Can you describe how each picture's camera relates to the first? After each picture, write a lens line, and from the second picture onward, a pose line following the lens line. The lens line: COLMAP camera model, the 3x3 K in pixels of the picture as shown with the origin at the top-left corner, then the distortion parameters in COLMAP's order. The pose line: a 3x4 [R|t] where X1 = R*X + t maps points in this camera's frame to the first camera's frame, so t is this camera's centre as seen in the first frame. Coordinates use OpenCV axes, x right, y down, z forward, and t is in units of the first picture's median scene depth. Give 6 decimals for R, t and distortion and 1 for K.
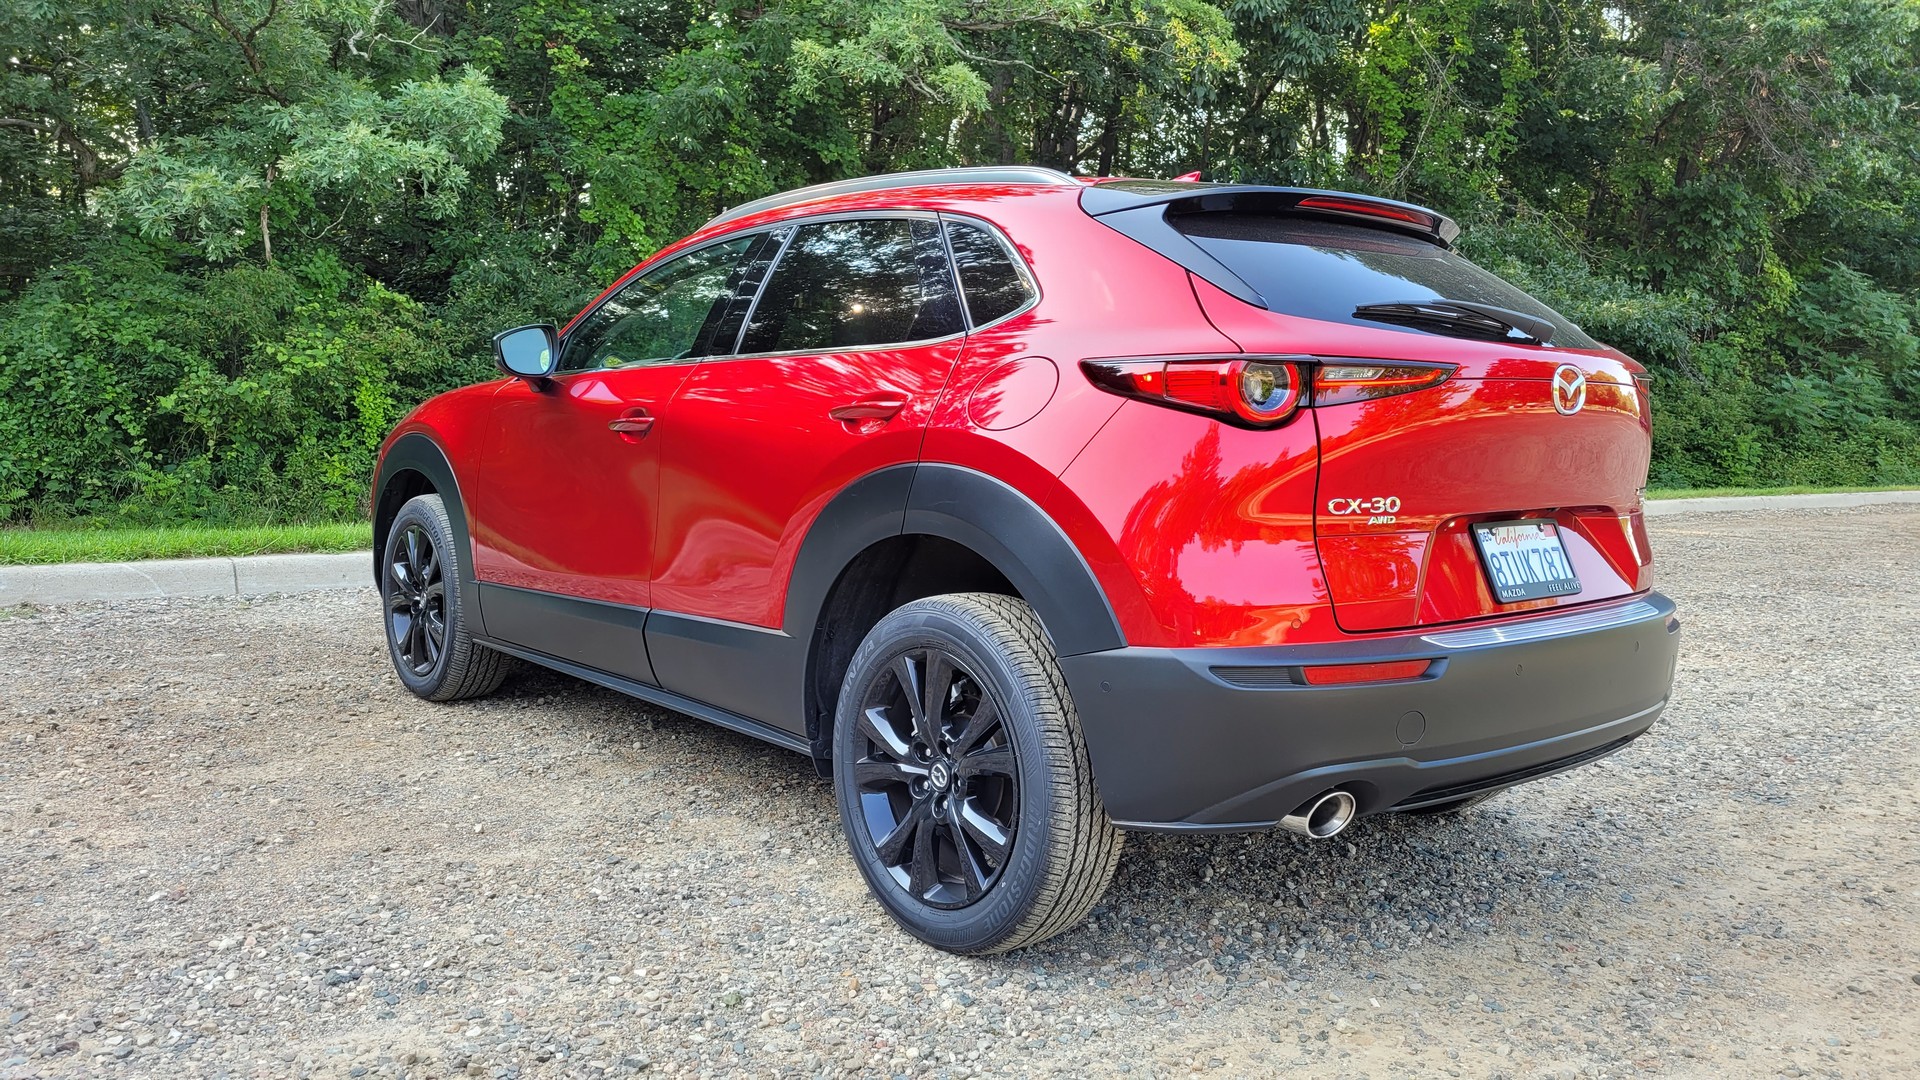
lens RADIAL K [[1518.6, 0, 946.6], [0, 1518.6, 544.8], [0, 0, 1]] dist [0.078730, -0.093155]
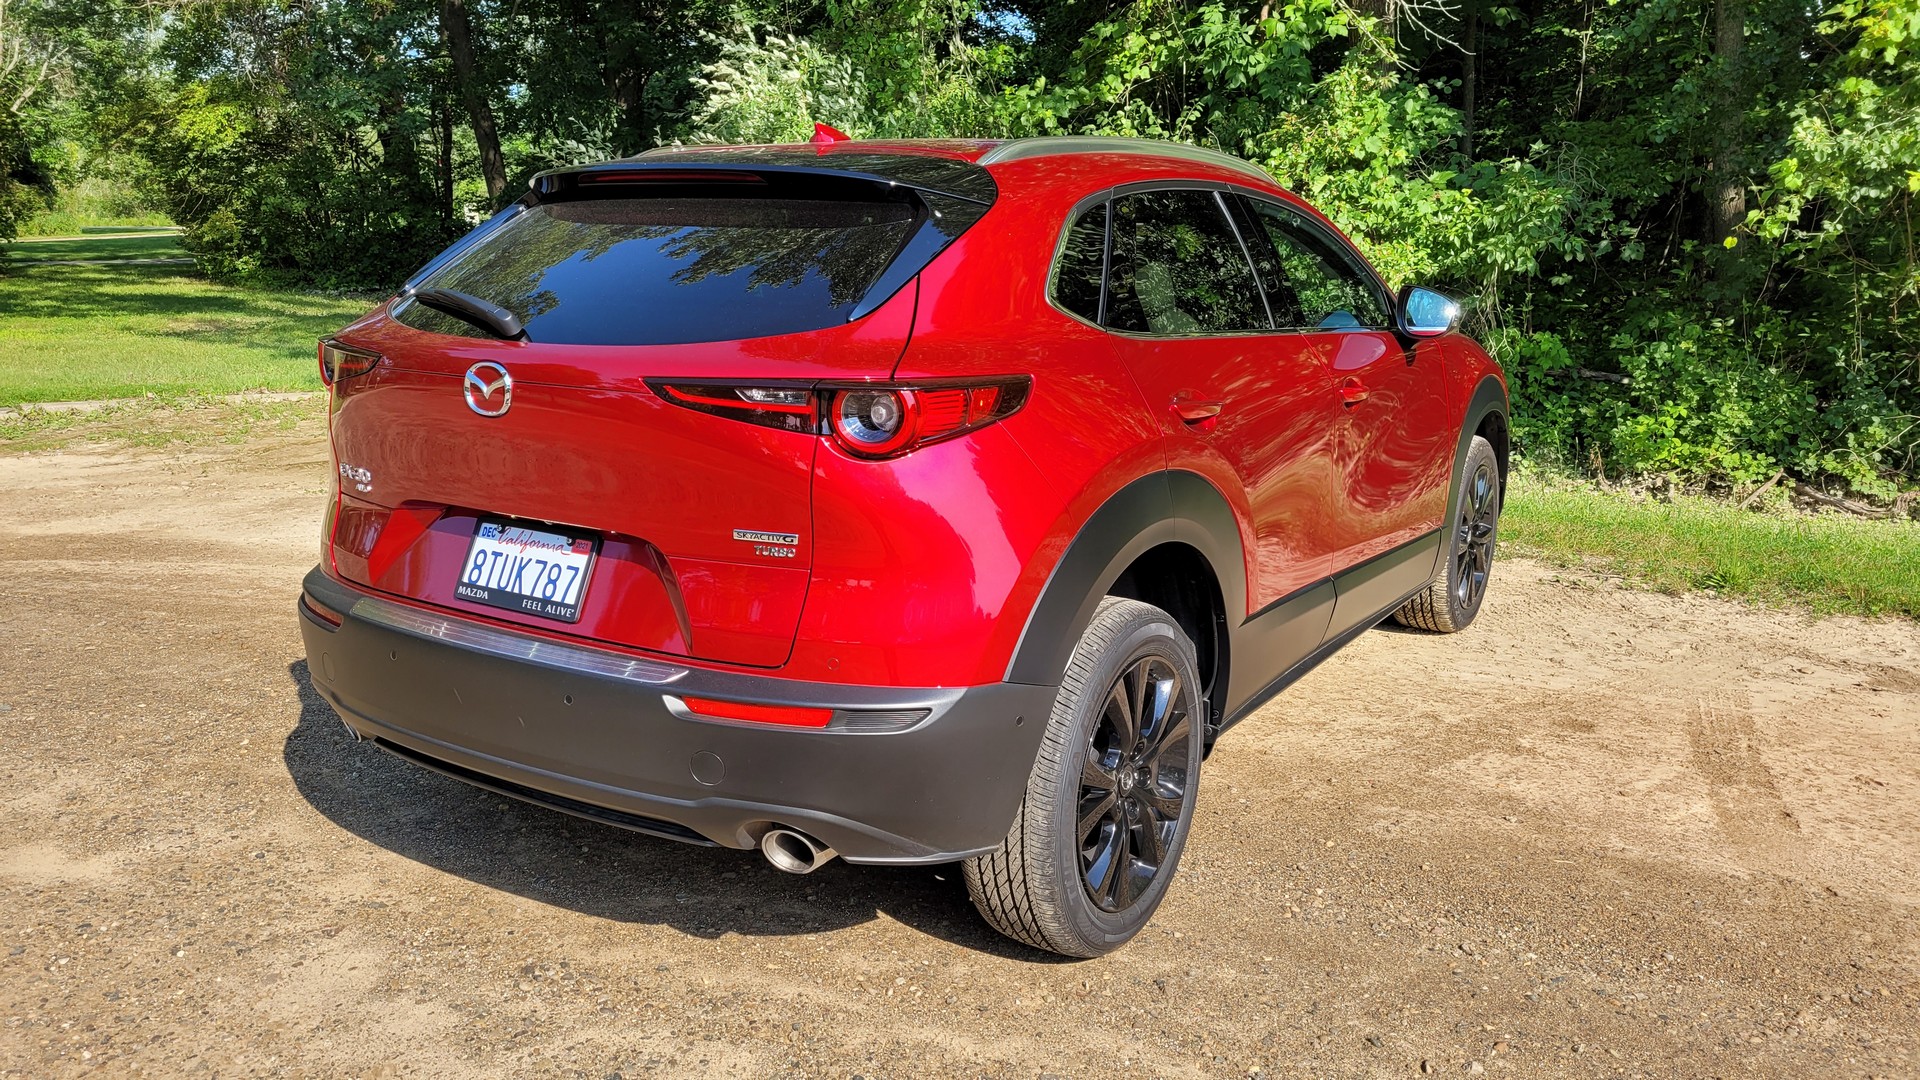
lens RADIAL K [[1518.6, 0, 946.6], [0, 1518.6, 544.8], [0, 0, 1]] dist [0.078730, -0.093155]
pose [[0.299193, 0.182650, -0.936548, 0.292358], [-0.099379, 0.982135, 0.159793, -0.039368], [0.949003, 0.045264, 0.312000, 0.211419]]
